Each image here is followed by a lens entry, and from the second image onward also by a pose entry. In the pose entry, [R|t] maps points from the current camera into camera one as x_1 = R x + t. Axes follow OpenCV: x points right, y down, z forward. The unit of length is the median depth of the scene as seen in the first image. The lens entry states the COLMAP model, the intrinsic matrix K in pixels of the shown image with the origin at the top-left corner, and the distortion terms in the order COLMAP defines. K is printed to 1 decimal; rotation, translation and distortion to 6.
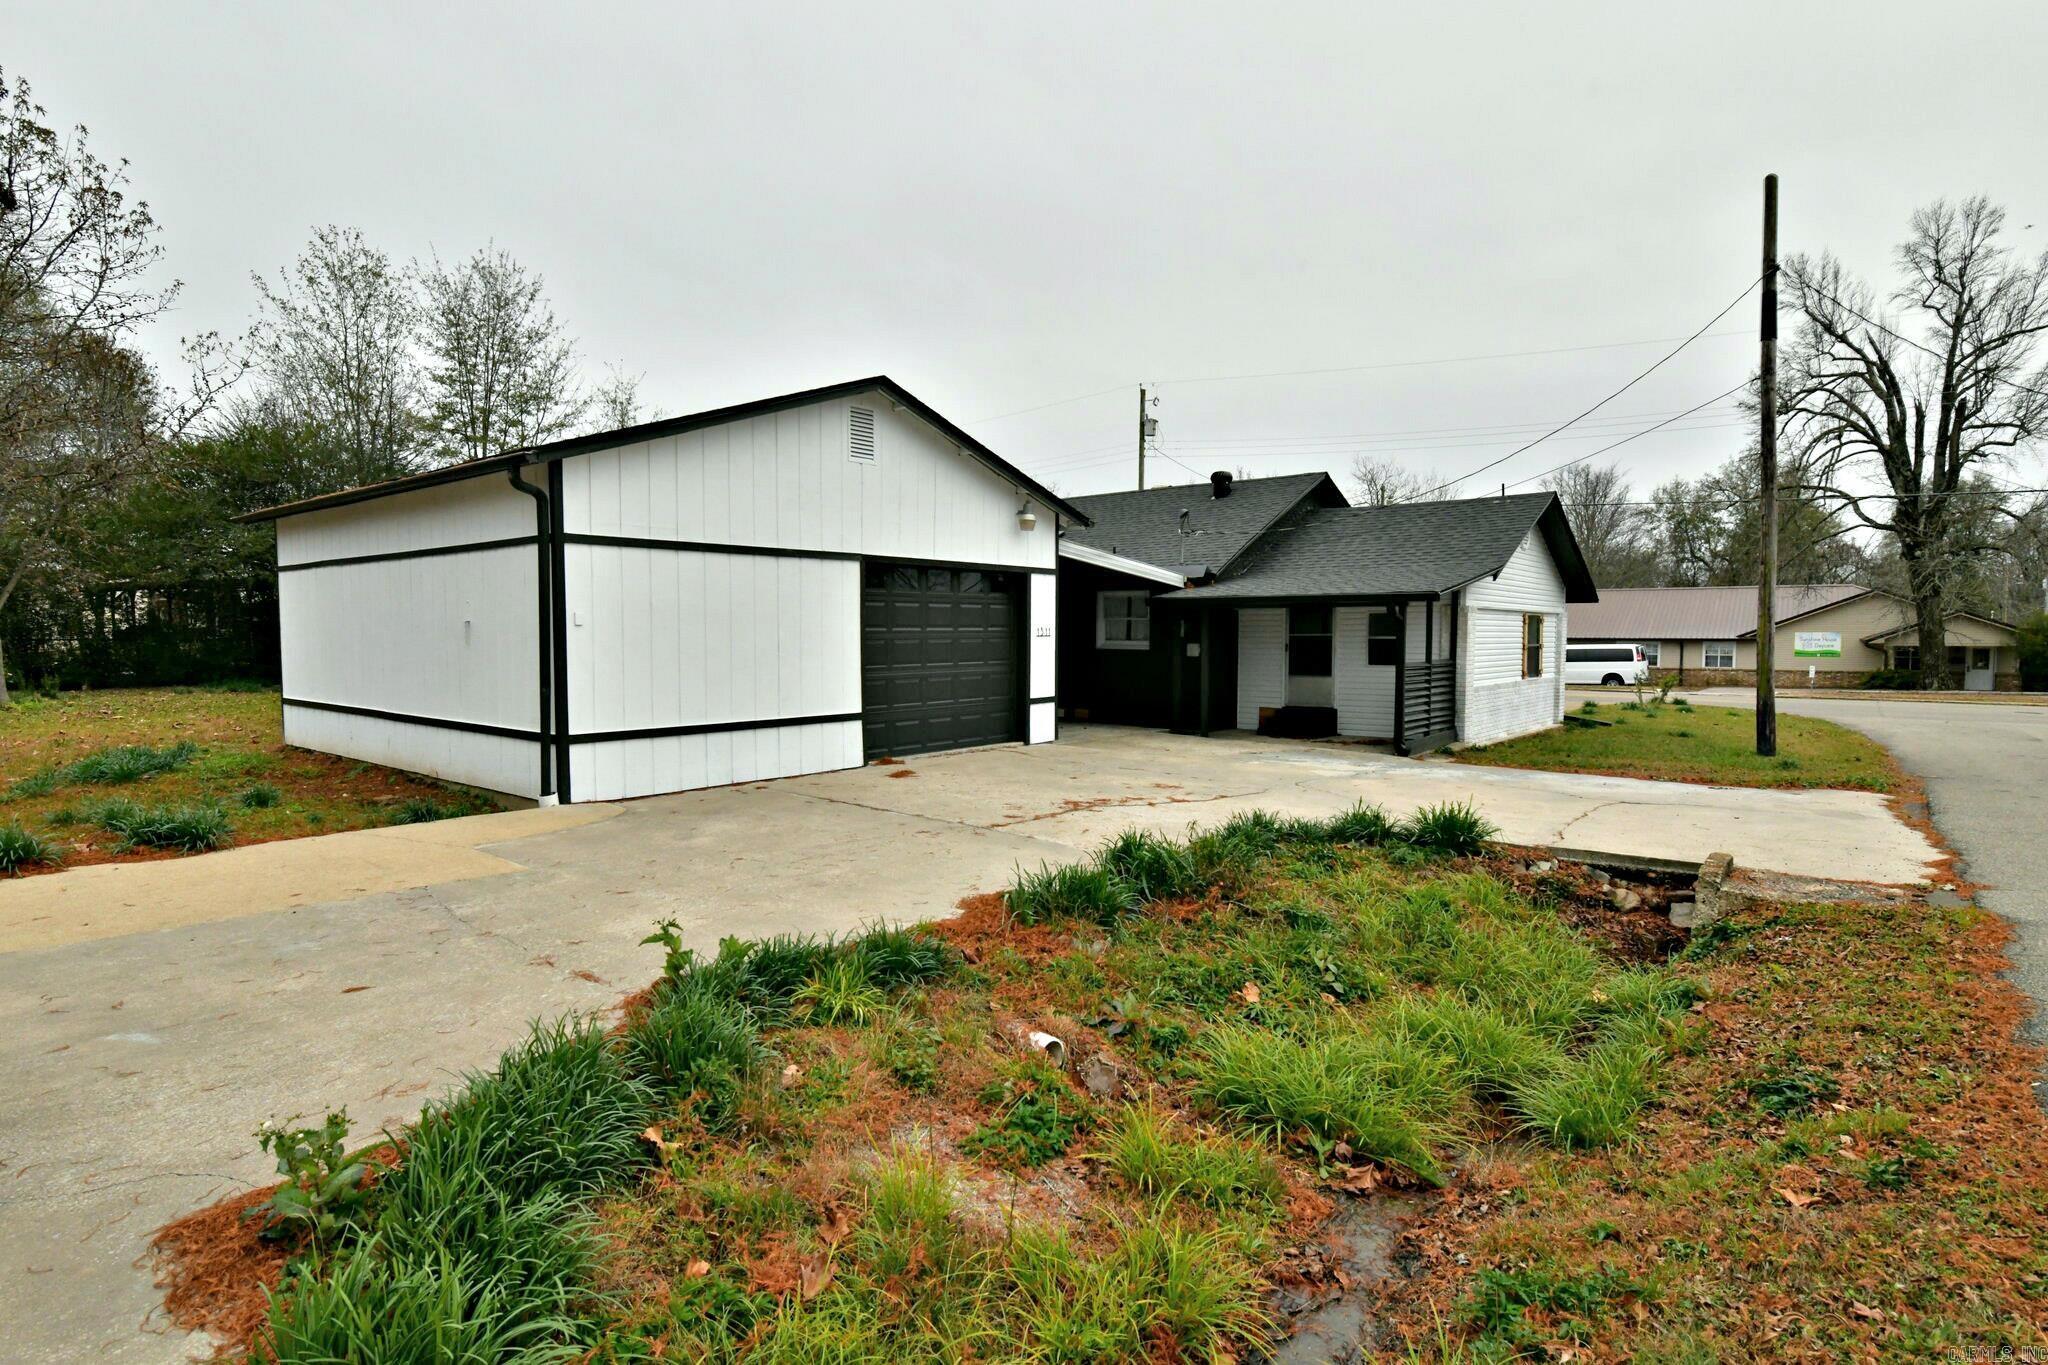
lens RADIAL K [[1054.4, 0, 1023.3], [0, 1054.4, 653.6], [0, 0, 1]] dist [-0.001055, -0.000223]
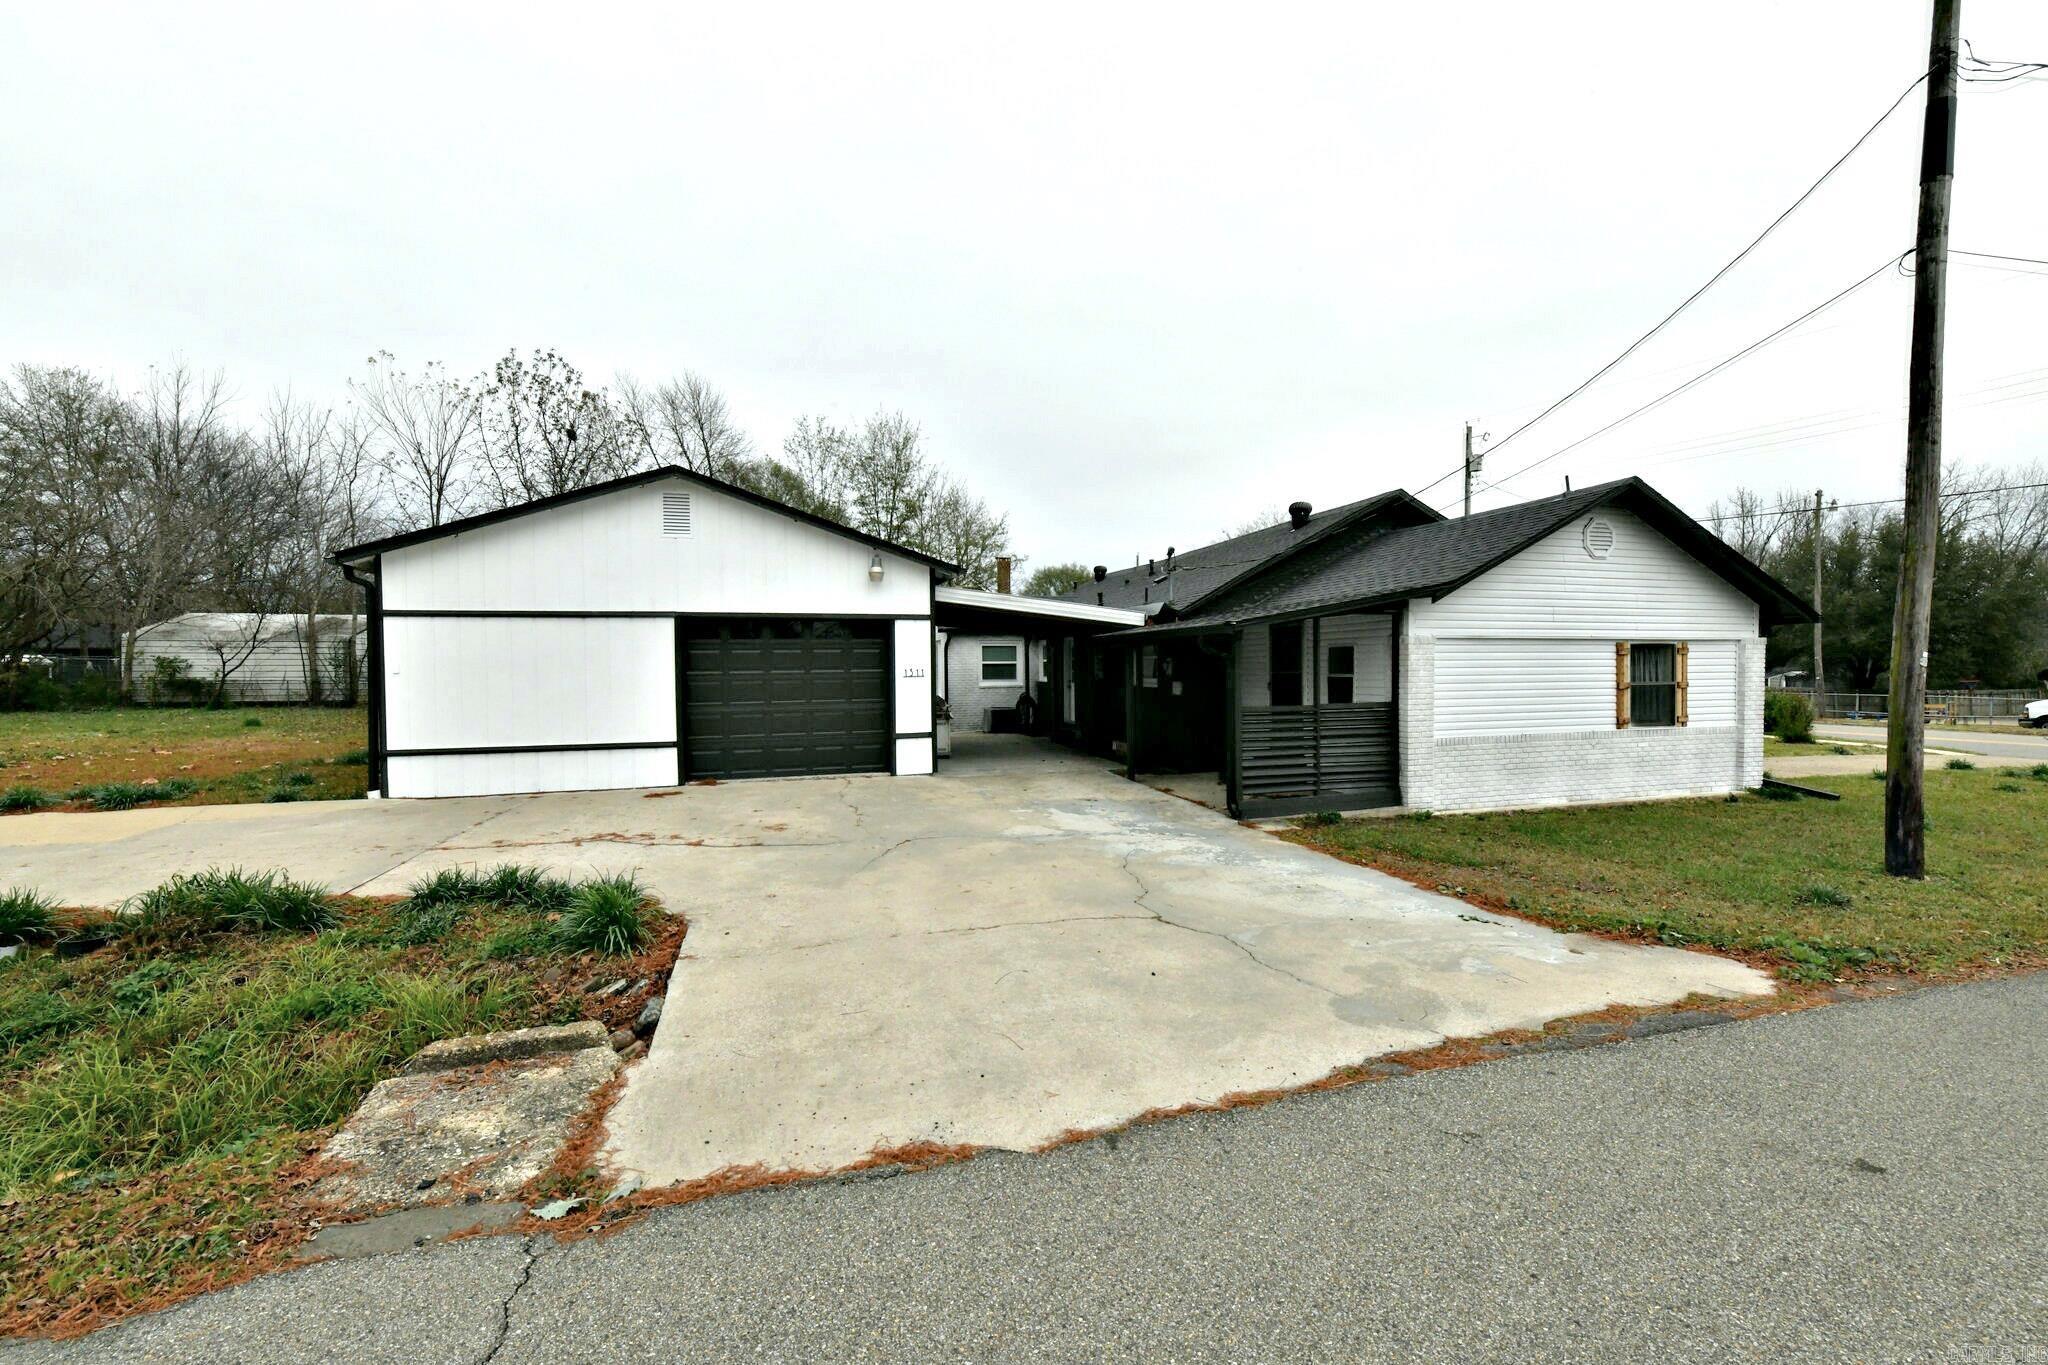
lens RADIAL K [[803.3, 0, 1024.0], [0, 803.3, 682.5], [0, 0, 1]] dist [-0.001698, 0.000028]
pose [[0.830473, 0.000910, -0.557058, 0.596922], [-0.001708, 0.999998, -0.000912, -0.010392], [0.557056, 0.001708, 0.830473, 0.383068]]
